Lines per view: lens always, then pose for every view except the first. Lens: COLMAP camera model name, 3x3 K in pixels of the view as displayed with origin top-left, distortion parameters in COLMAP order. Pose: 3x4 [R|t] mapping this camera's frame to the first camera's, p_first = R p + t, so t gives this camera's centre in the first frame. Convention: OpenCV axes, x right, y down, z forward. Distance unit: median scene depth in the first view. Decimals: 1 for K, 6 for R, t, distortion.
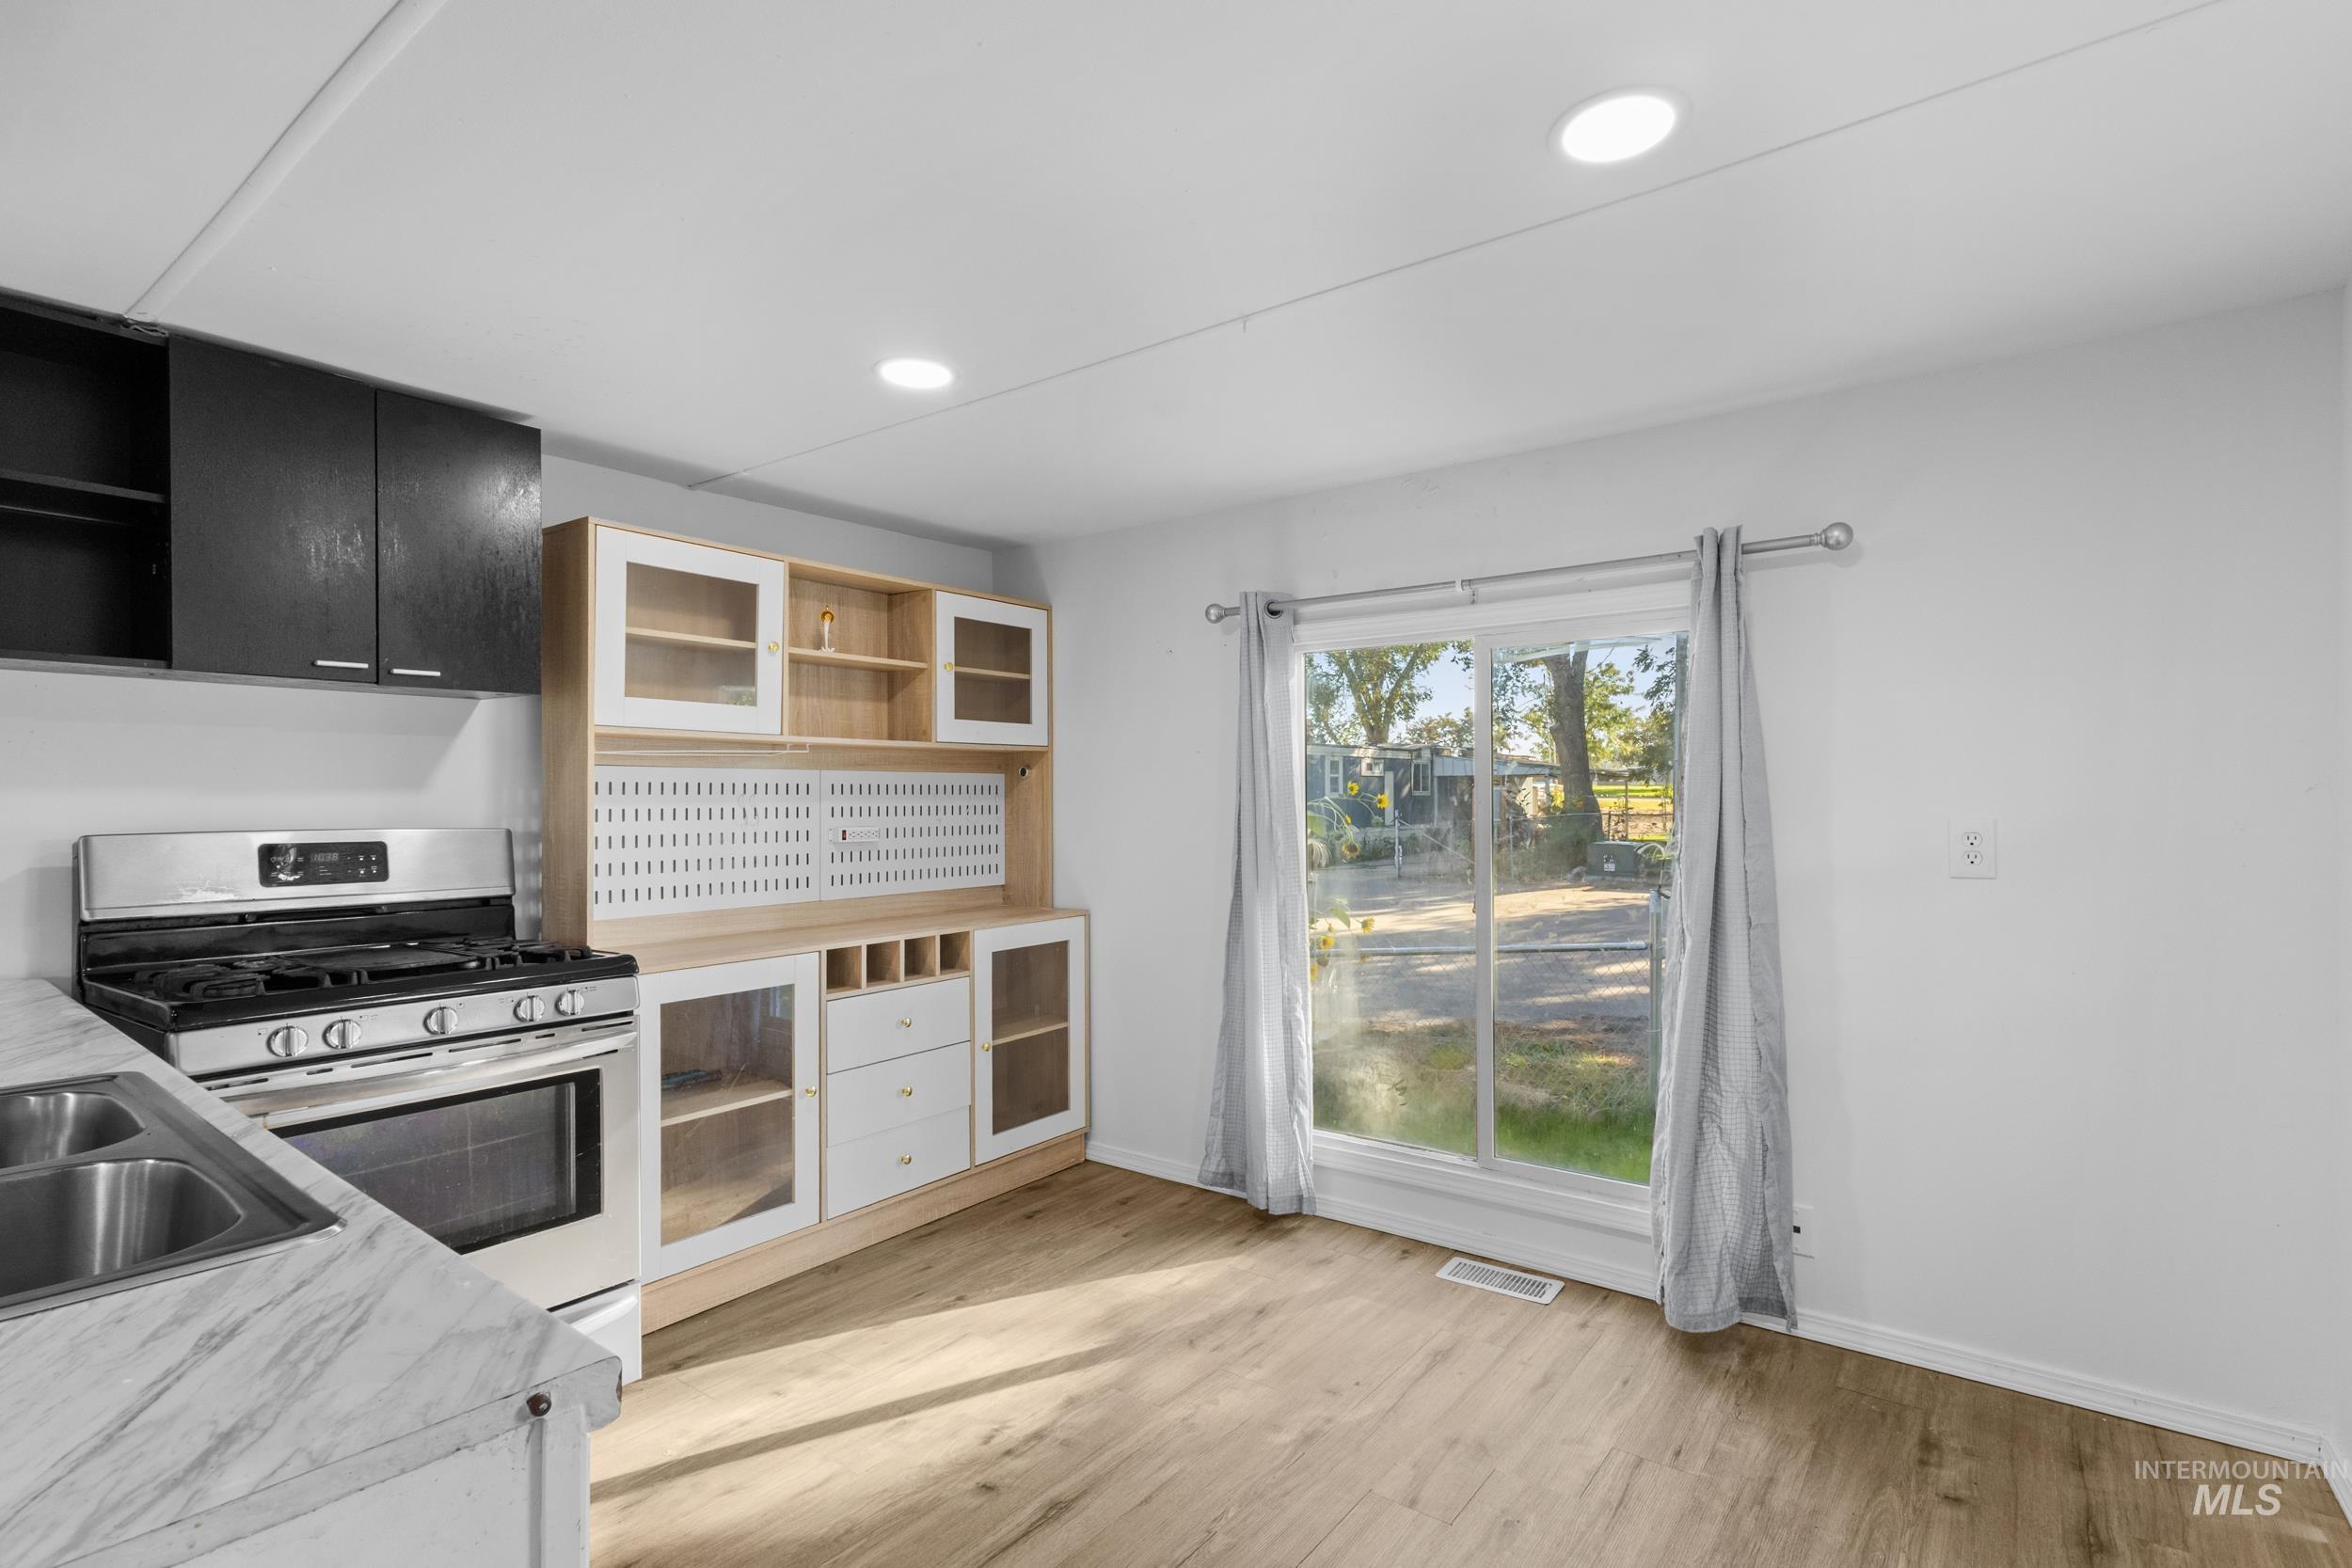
lens RADIAL K [[1085.2, 0, 1180.7], [0, 1085.2, 799.3], [0, 0, 1]] dist [-0.001356, 0.000882]
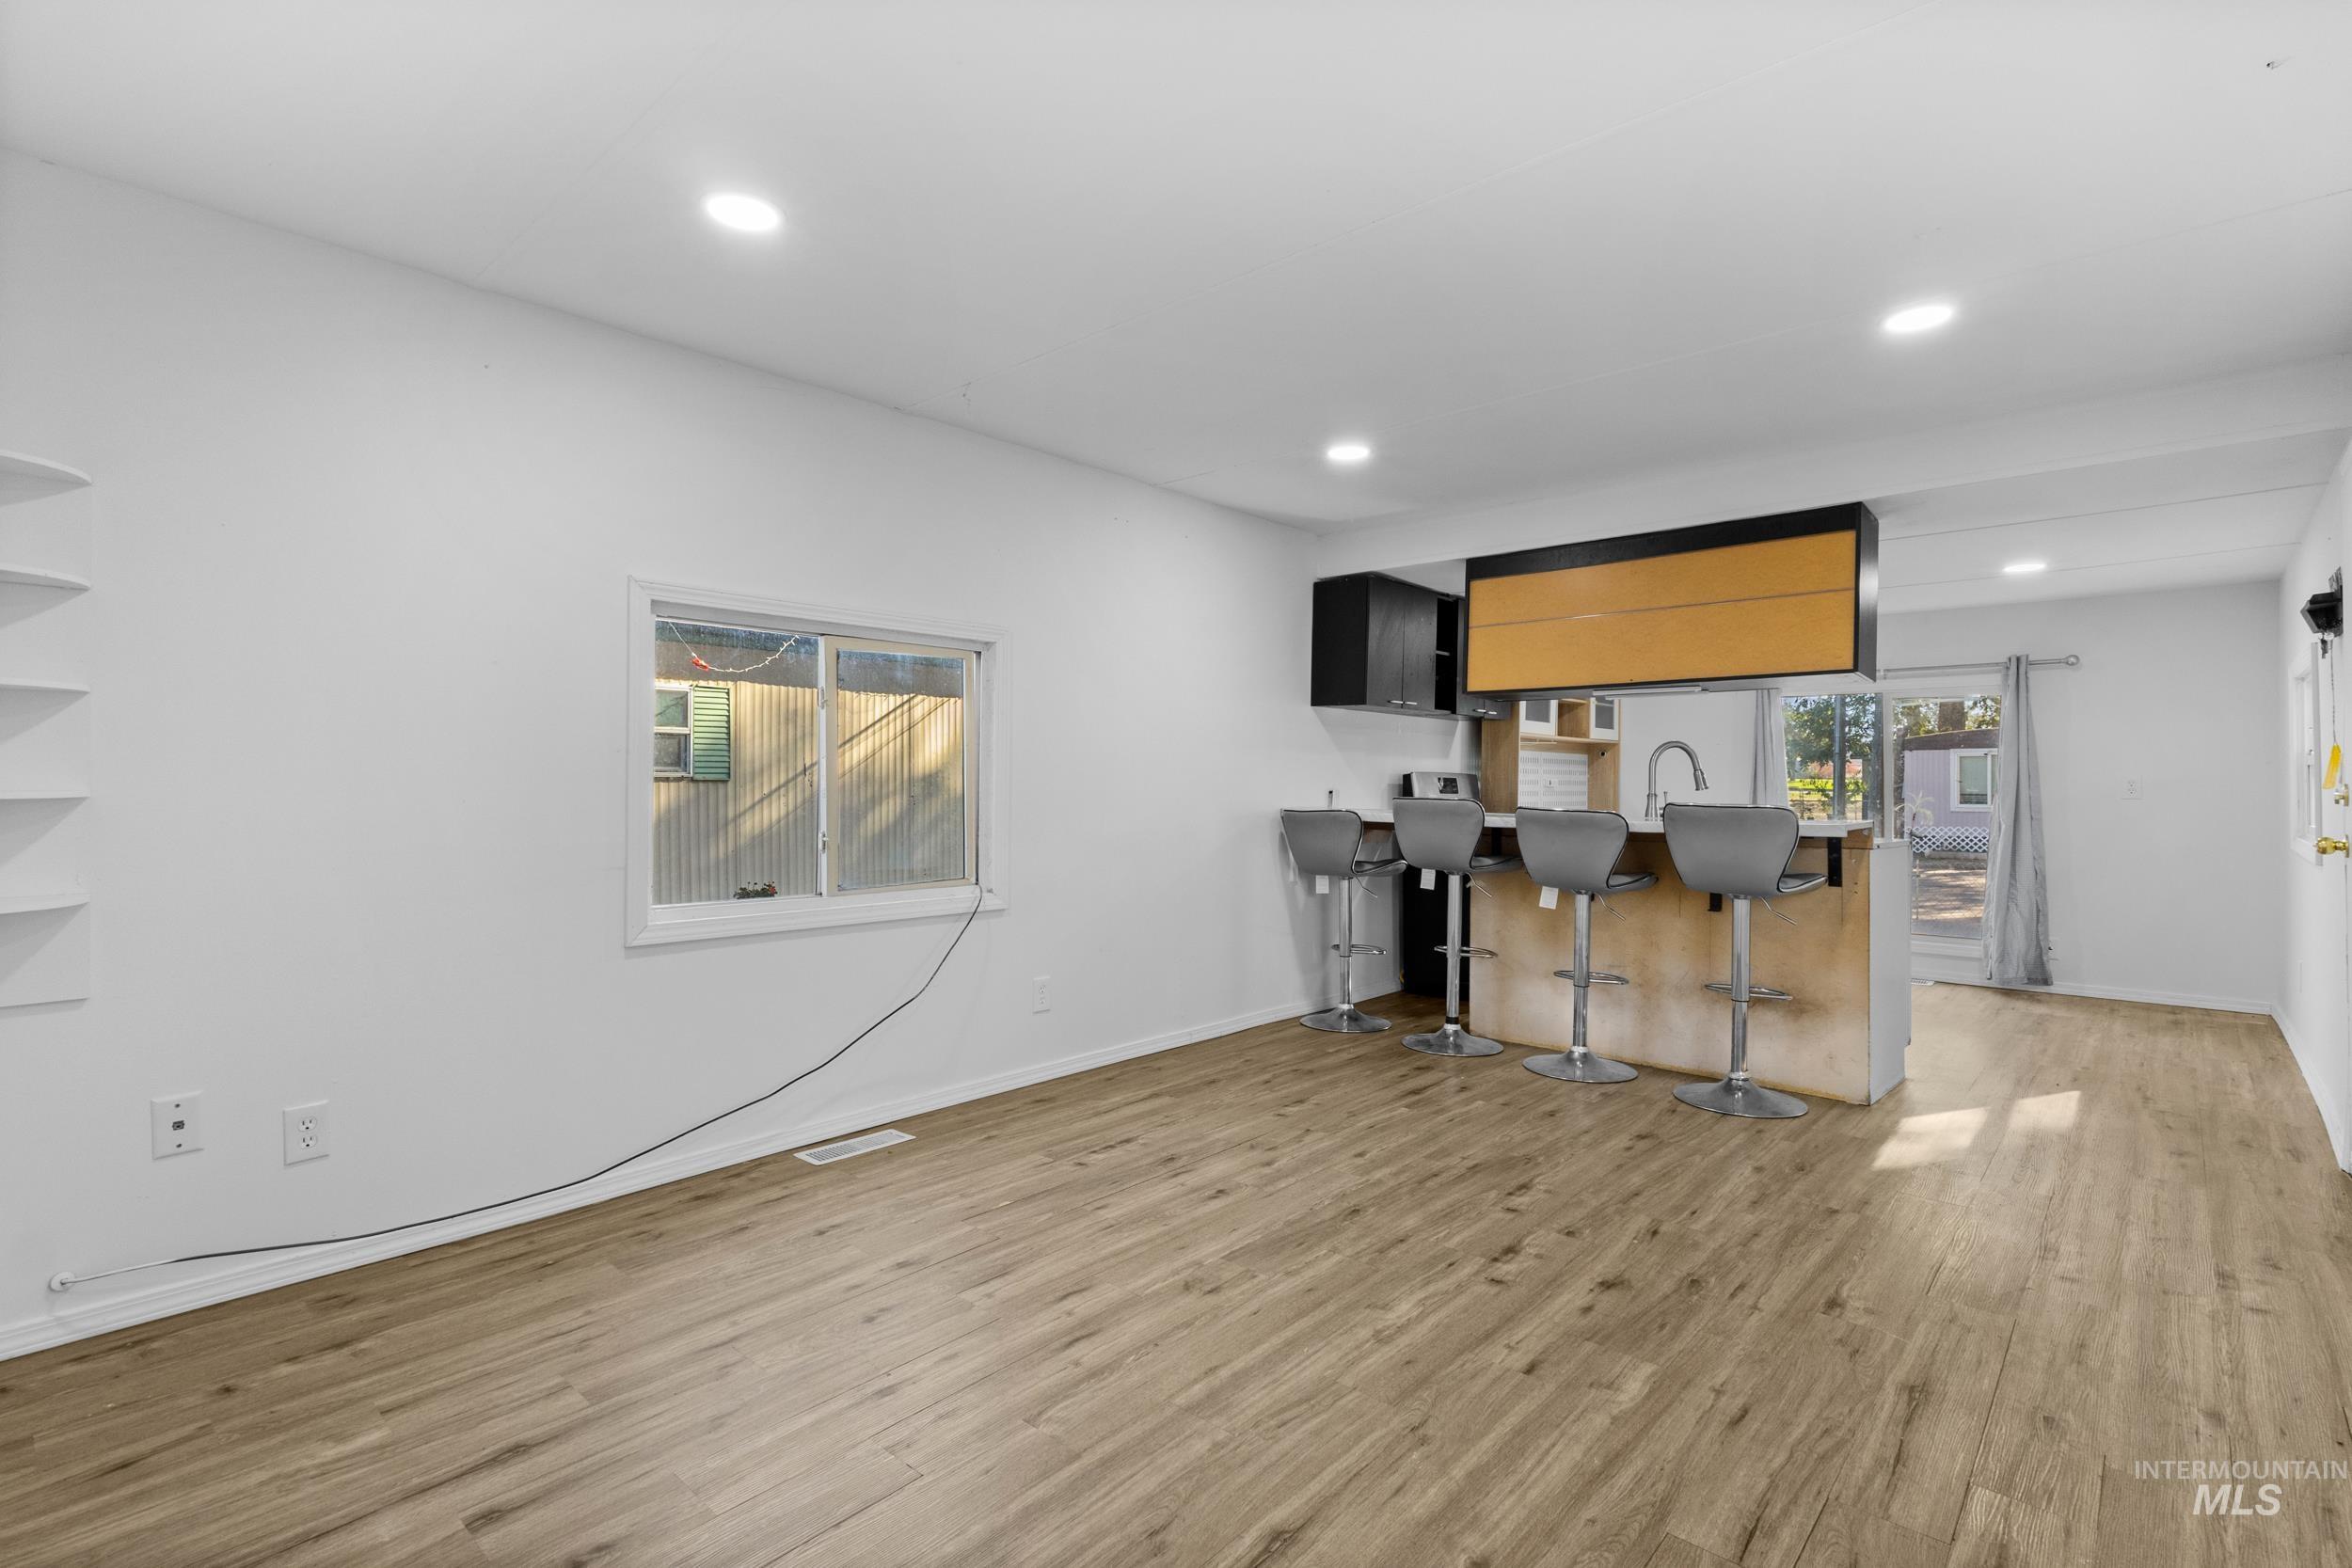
lens RADIAL K [[1085.2, 0, 1160.2], [0, 1085.2, 781.4], [0, 0, 1]] dist [-0.001356, 0.000882]
pose [[0.996105, 0.008819, -0.087727, -1.076005], [-0.008888, 0.999960, -0.000398, 0.044985], [0.087720, 0.001176, 0.996144, -1.417877]]
